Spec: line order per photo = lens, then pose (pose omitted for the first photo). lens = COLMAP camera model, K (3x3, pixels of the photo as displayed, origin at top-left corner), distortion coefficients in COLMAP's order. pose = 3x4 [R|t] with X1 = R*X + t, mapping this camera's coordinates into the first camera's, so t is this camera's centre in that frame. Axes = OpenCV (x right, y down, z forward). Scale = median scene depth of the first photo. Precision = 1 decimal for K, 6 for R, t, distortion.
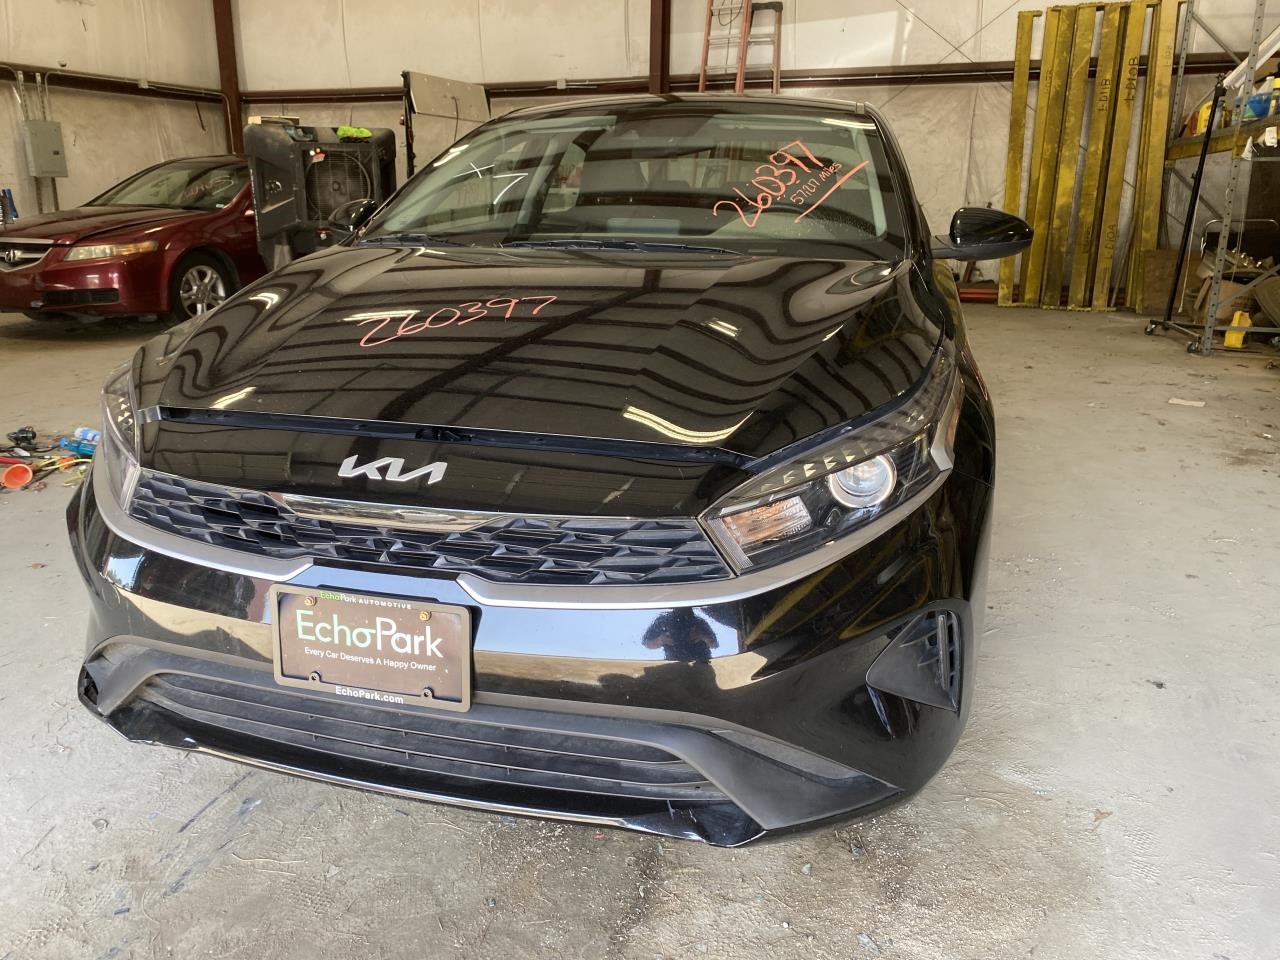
lens RADIAL K [[991.7, 0, 641.2], [0, 991.7, 469.9], [0, 0, 1]] dist [0.021240, -0.011290]
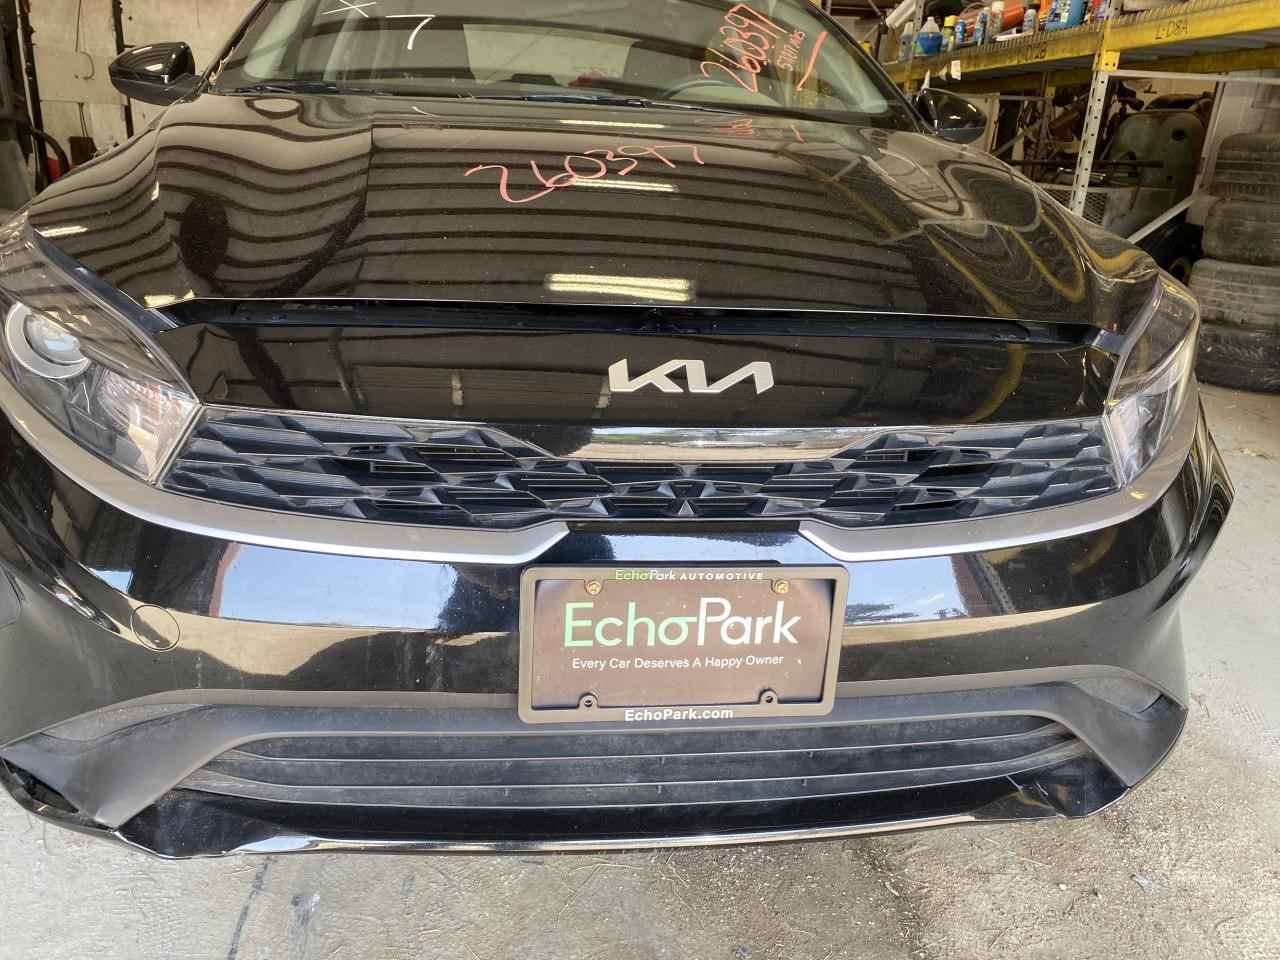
lens RADIAL K [[991.7, 0, 636.3], [0, 991.7, 475.9], [0, 0, 1]] dist [0.021240, -0.011290]
pose [[0.923832, -0.088423, 0.372445, -0.533035], [0.064591, 0.995012, 0.076015, 0.012639], [-0.377309, -0.046169, 0.924936, 0.392607]]
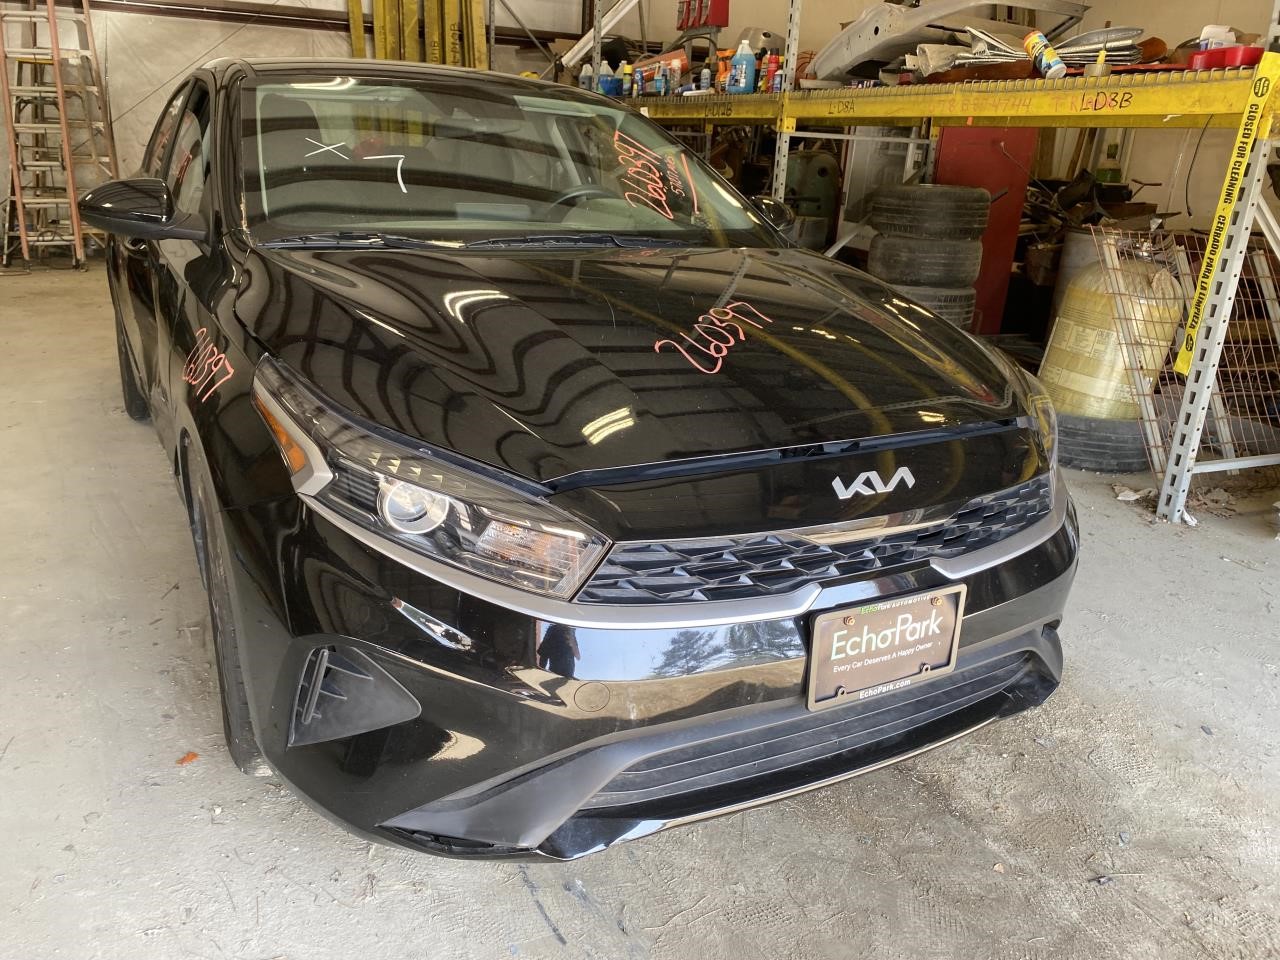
lens RADIAL K [[991.7, 0, 633.9], [0, 991.7, 474.1], [0, 0, 1]] dist [0.021240, -0.011290]
pose [[0.718494, -0.193368, 0.668113, -1.152211], [0.149436, 0.981061, 0.123238, -0.181187], [-0.679290, 0.011294, 0.733783, 0.377681]]
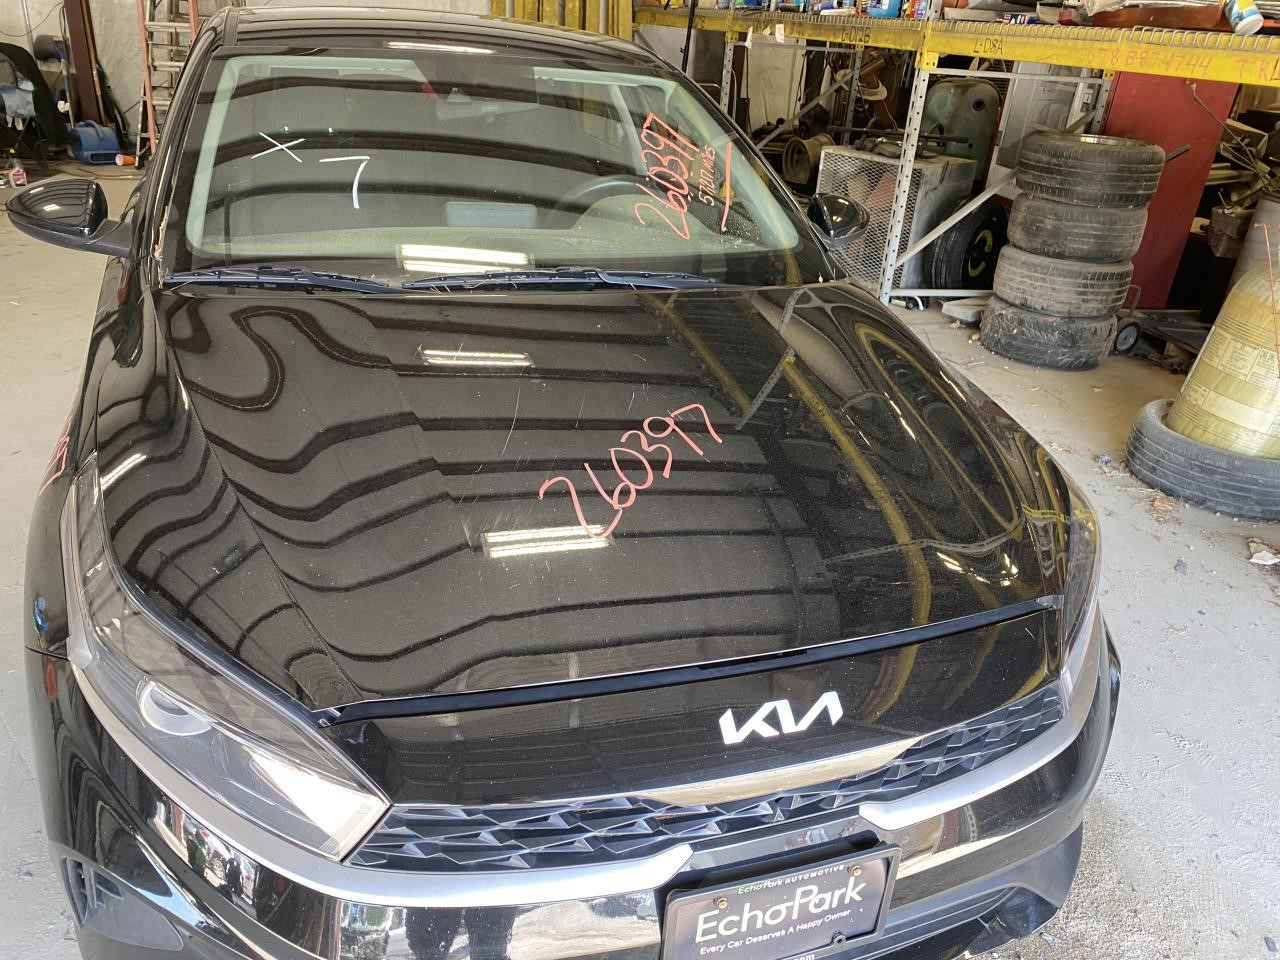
lens RADIAL K [[991.7, 0, 644.0], [0, 991.7, 482.0], [0, 0, 1]] dist [0.021240, -0.011290]
pose [[0.821901, -0.197272, 0.534381, -0.740419], [0.093536, 0.972123, 0.215006, -0.375252], [-0.561899, -0.126730, 0.817441, 0.409928]]
